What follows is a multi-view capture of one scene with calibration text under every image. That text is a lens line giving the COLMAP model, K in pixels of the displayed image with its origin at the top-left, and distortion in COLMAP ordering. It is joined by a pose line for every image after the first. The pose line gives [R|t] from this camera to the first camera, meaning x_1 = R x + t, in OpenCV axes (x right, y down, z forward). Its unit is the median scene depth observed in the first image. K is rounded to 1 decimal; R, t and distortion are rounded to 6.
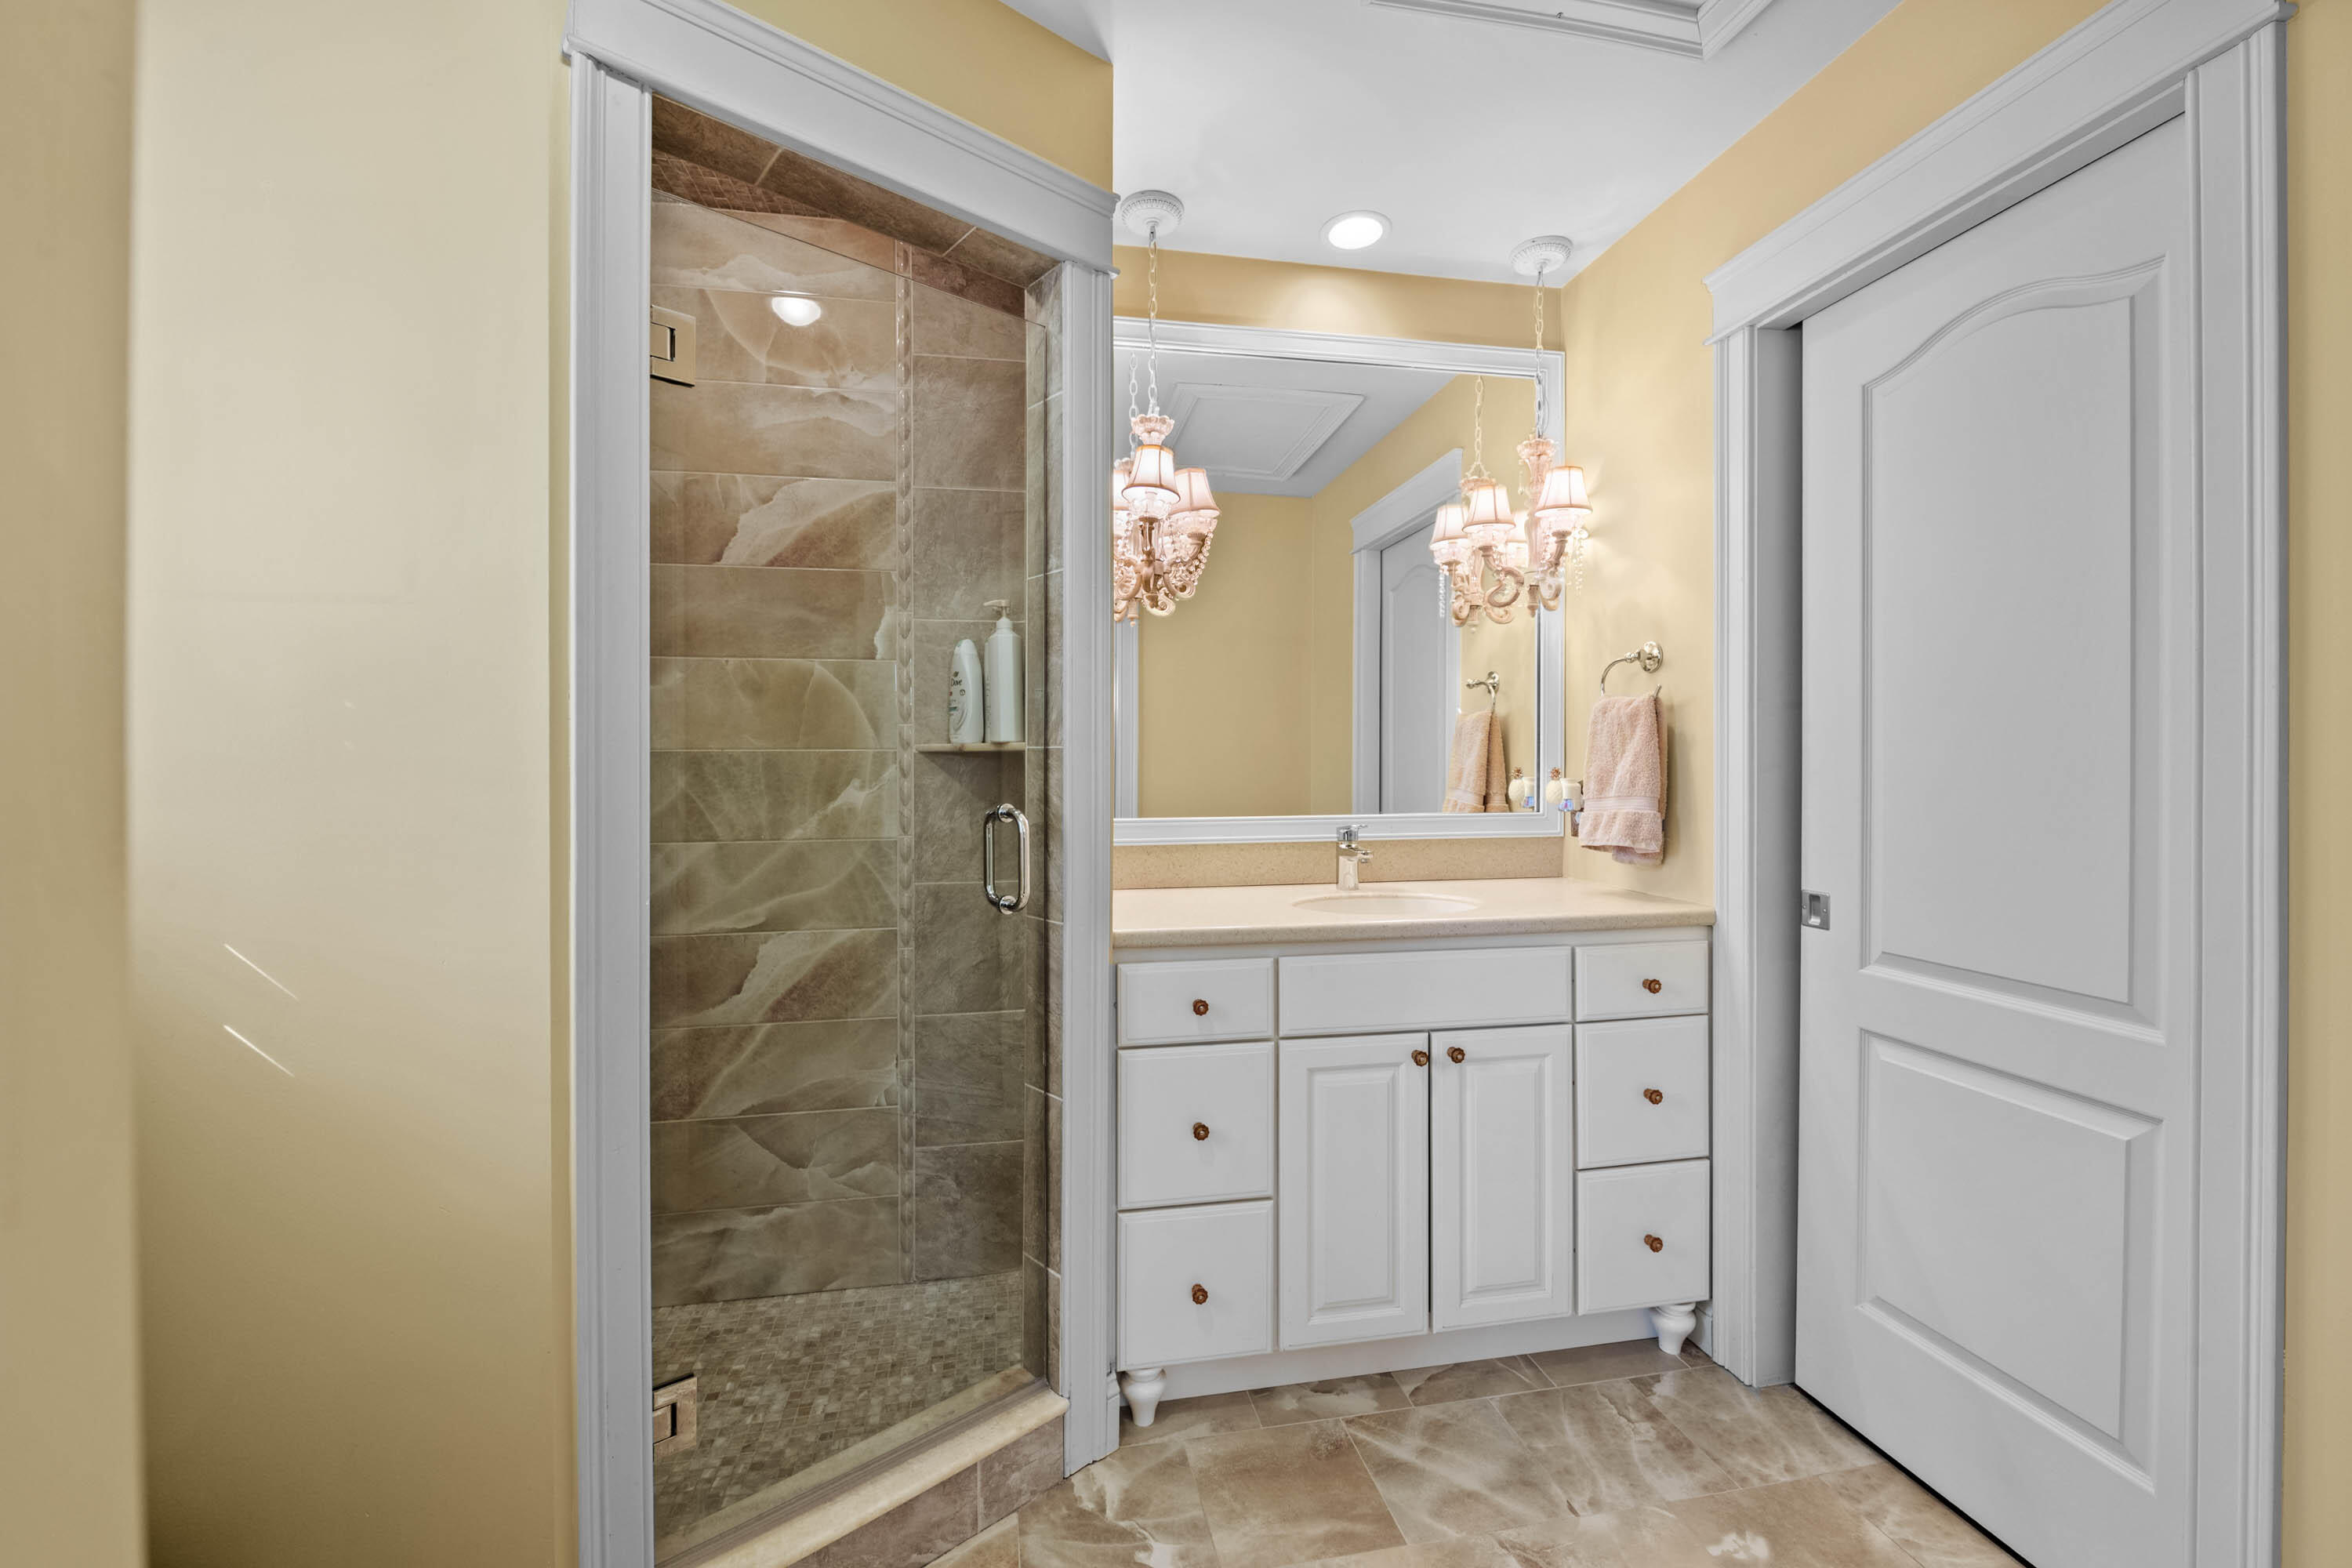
lens RADIAL K [[964.0, 0, 1177.5], [0, 964.0, 774.6], [0, 0, 1]] dist [-0.007829, -0.000412]
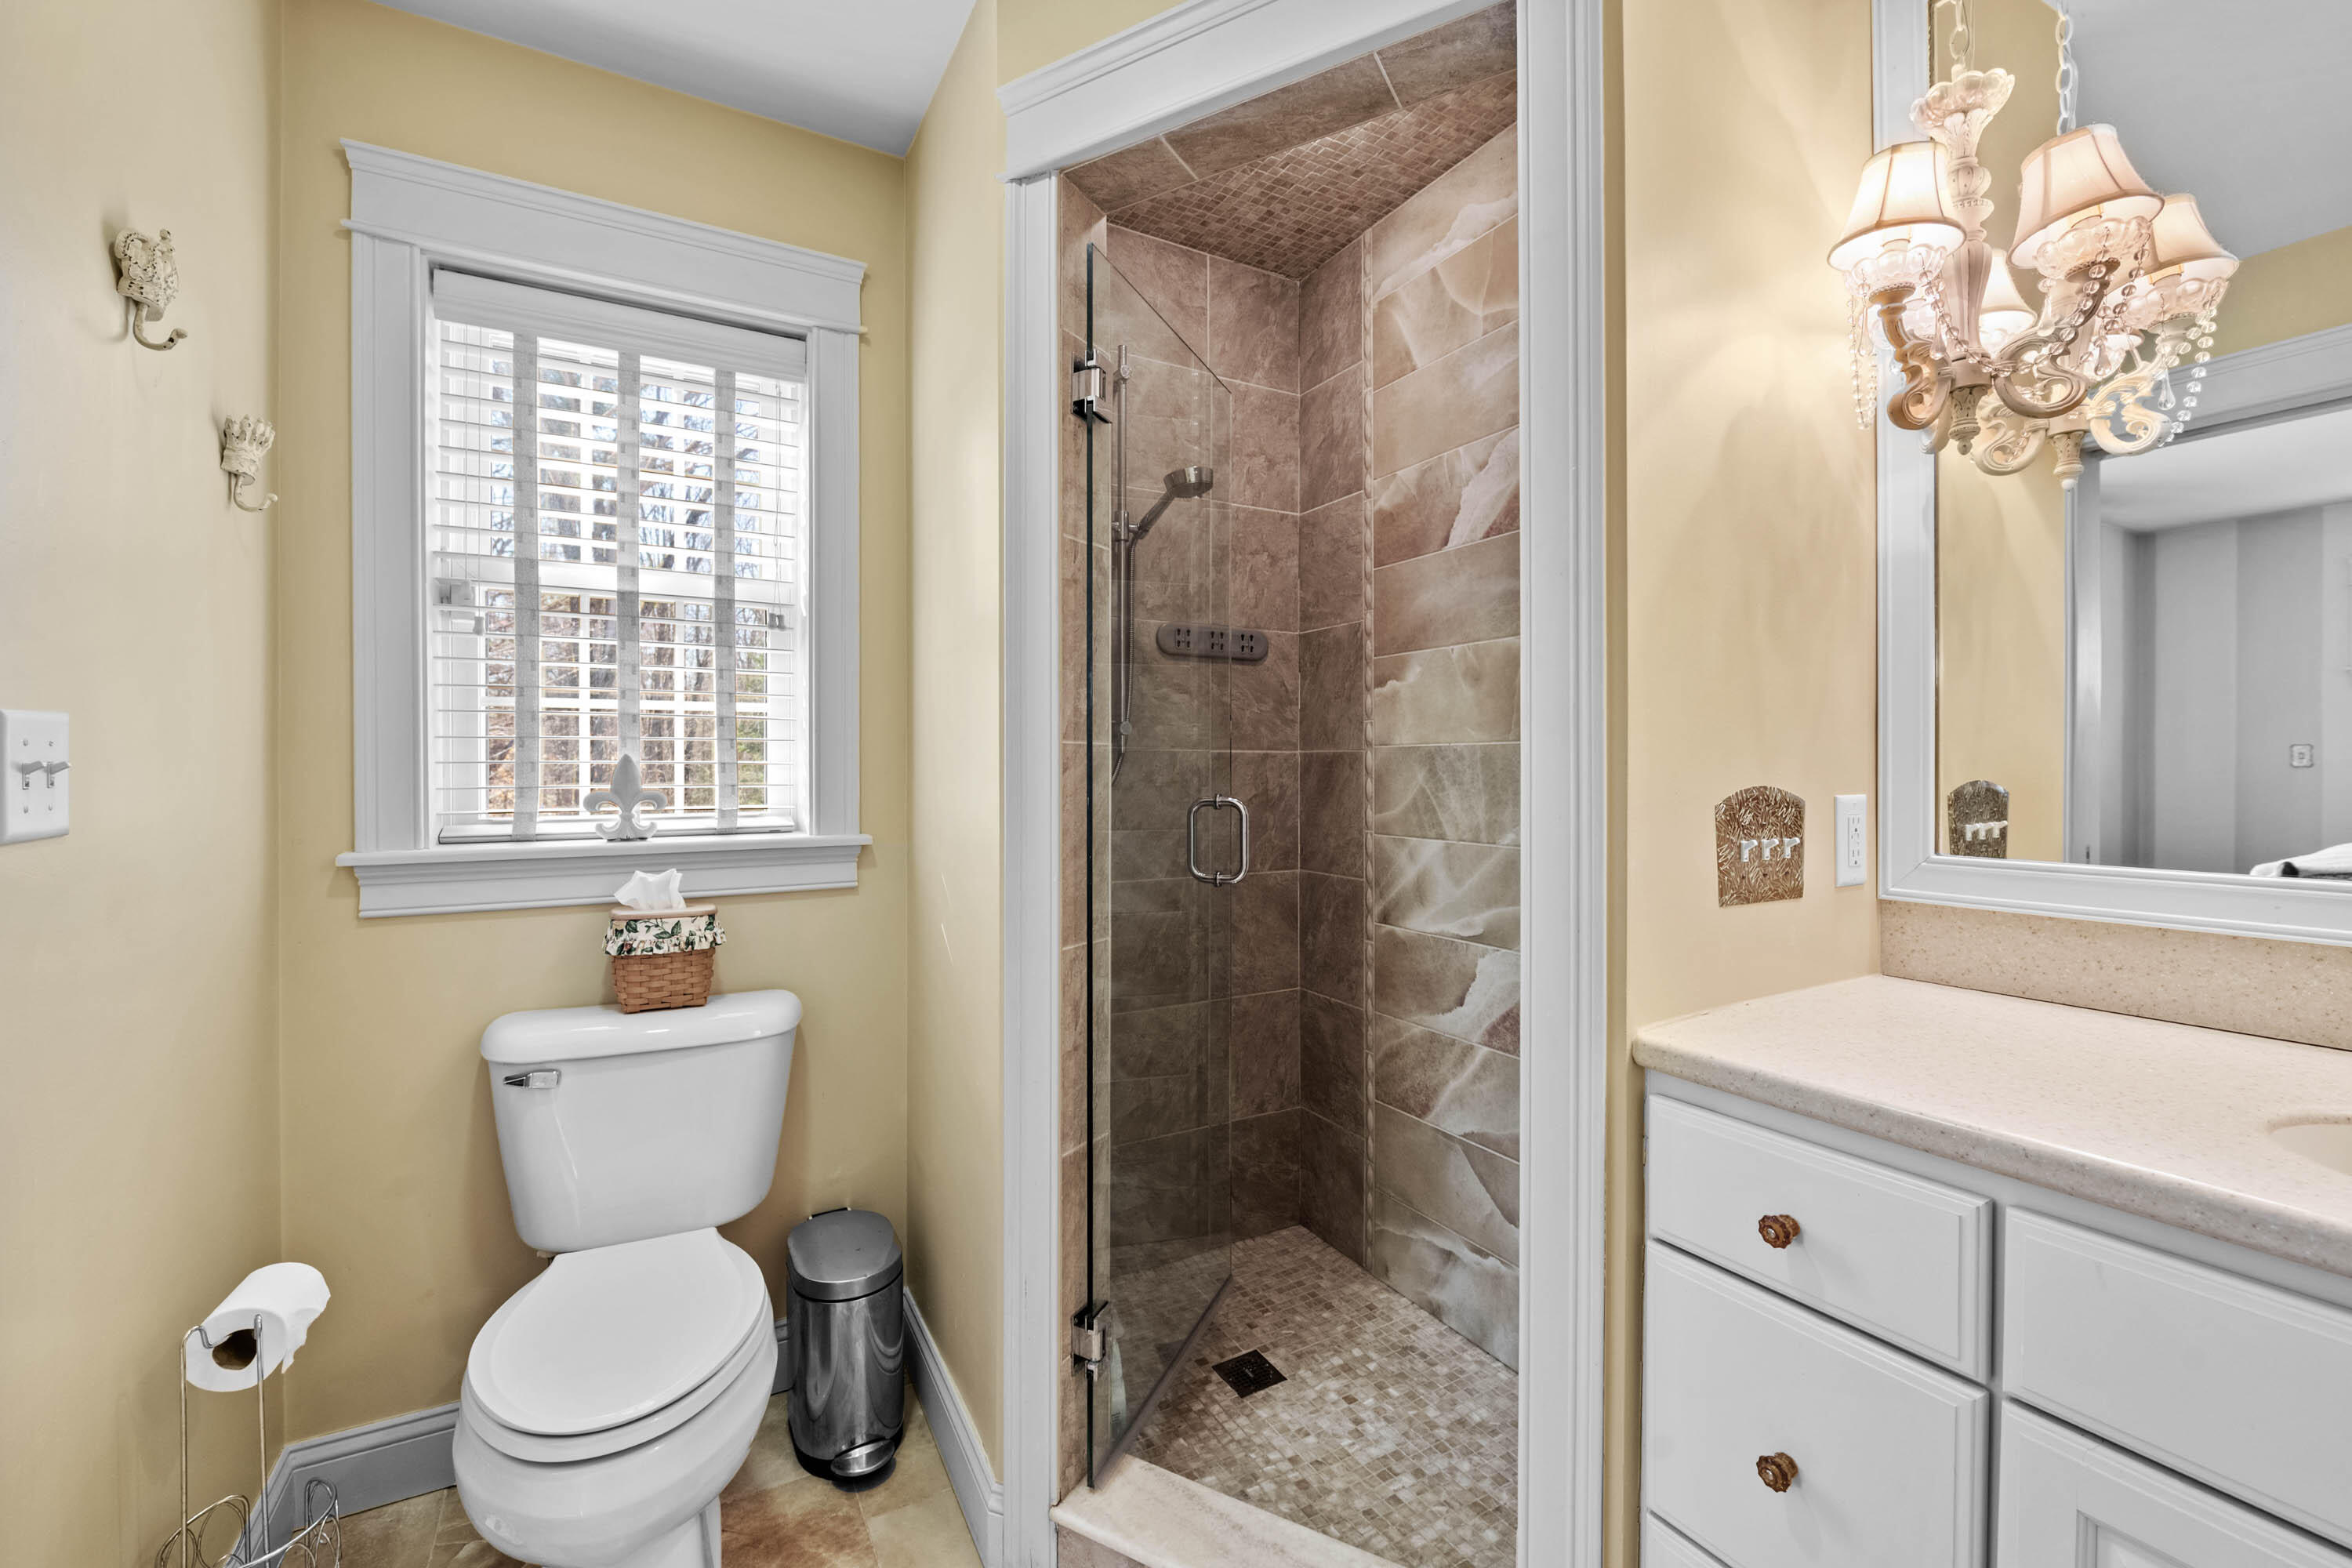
lens RADIAL K [[964.0, 0, 1176.9], [0, 964.0, 771.4], [0, 0, 1]] dist [-0.007829, -0.000412]
pose [[0.308855, 0.007420, -0.951080, 0.344634], [-0.008998, 0.999948, 0.004879, -0.000971], [0.951066, 0.007051, 0.308906, 0.453444]]
